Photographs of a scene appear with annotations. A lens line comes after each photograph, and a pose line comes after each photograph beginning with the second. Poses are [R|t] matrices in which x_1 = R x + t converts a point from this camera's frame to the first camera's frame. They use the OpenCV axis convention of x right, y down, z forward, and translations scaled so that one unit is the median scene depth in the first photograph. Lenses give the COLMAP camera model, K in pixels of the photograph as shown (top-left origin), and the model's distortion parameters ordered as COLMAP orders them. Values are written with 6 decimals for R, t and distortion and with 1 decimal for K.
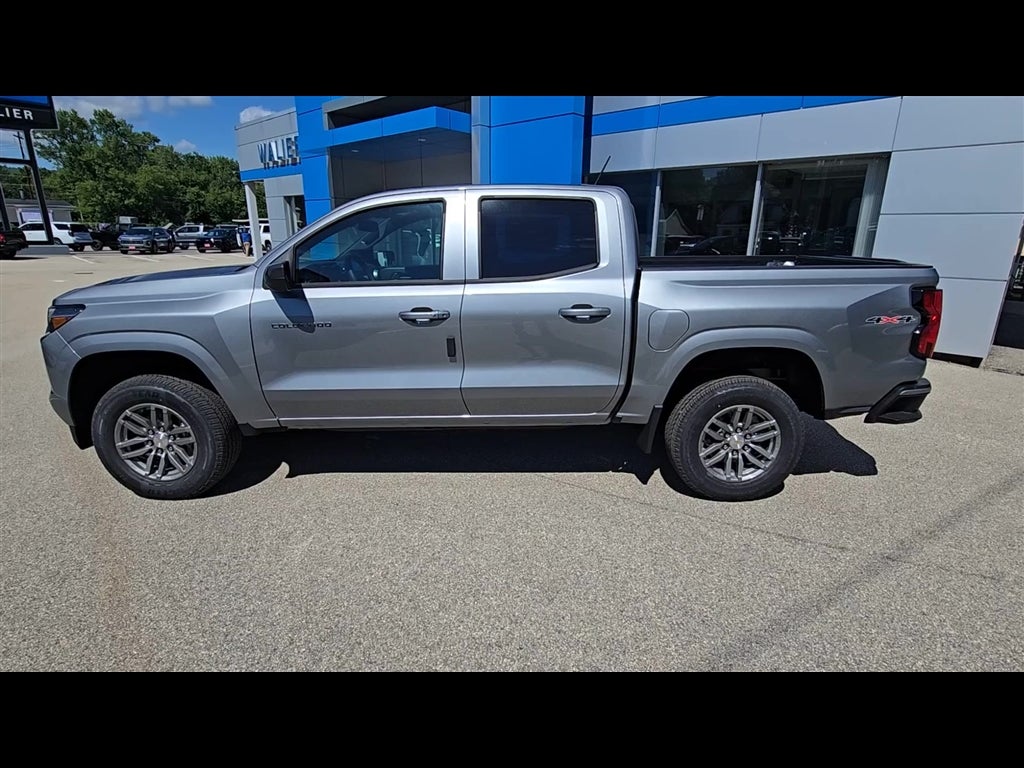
lens RADIAL K [[525.0, 0, 518.1], [0, 525.0, 386.4], [0, 0, 1]] dist [0.001127, -0.001103]
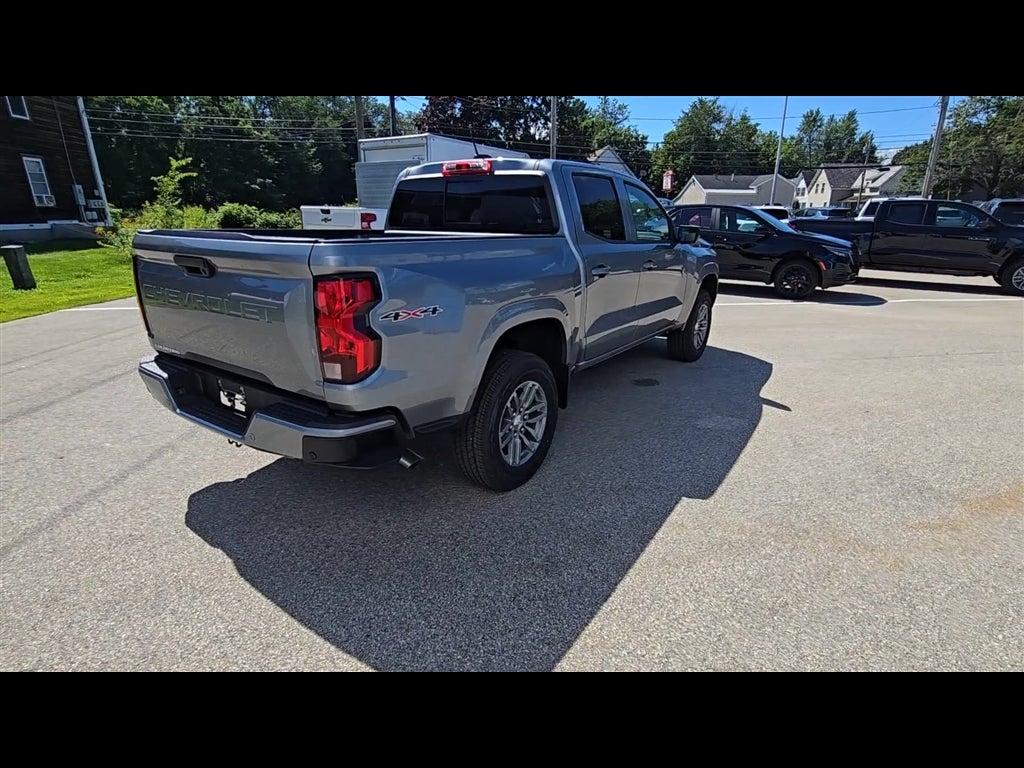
lens RADIAL K [[525.0, 0, 518.1], [0, 525.0, 386.4], [0, 0, 1]] dist [0.001127, -0.001103]
pose [[-0.549530, 0.247104, -0.798095, 1.132899], [-0.239726, 0.868456, 0.433953, -0.479262], [0.800342, 0.429795, -0.418005, 1.866887]]
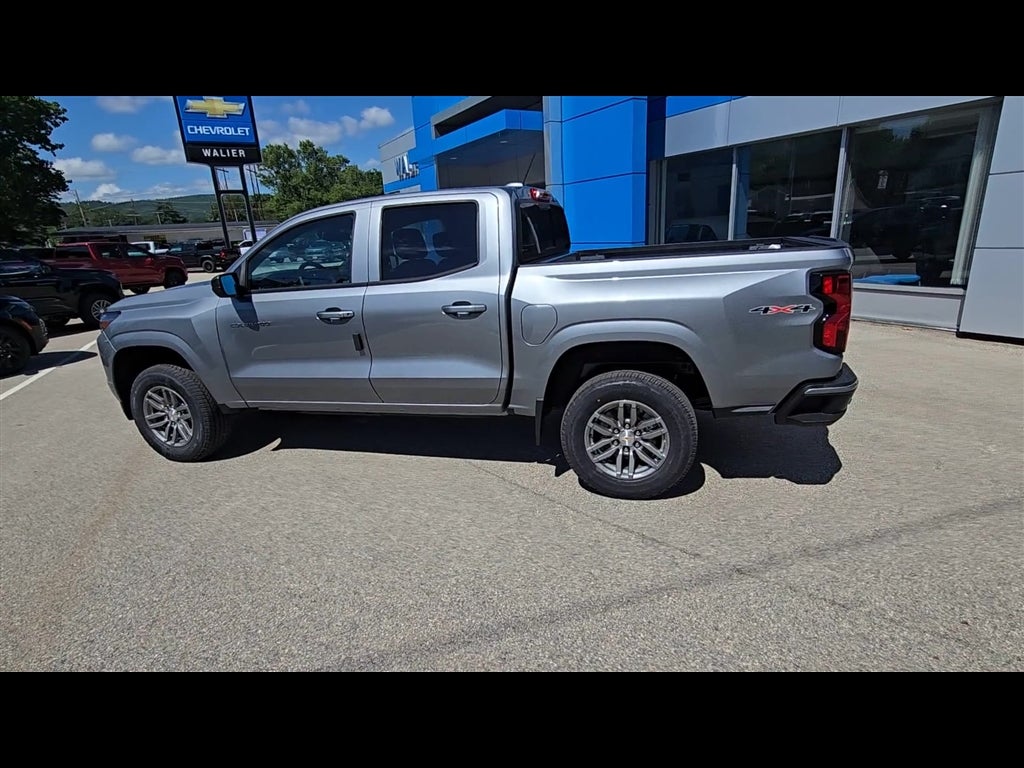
lens RADIAL K [[525.0, 0, 518.1], [0, 525.0, 386.4], [0, 0, 1]] dist [0.001127, -0.001103]
pose [[0.956765, 0.020370, -0.290148, 0.503168], [-0.016308, 0.999732, 0.016411, -0.002968], [0.290405, -0.010970, 0.956841, 0.012390]]
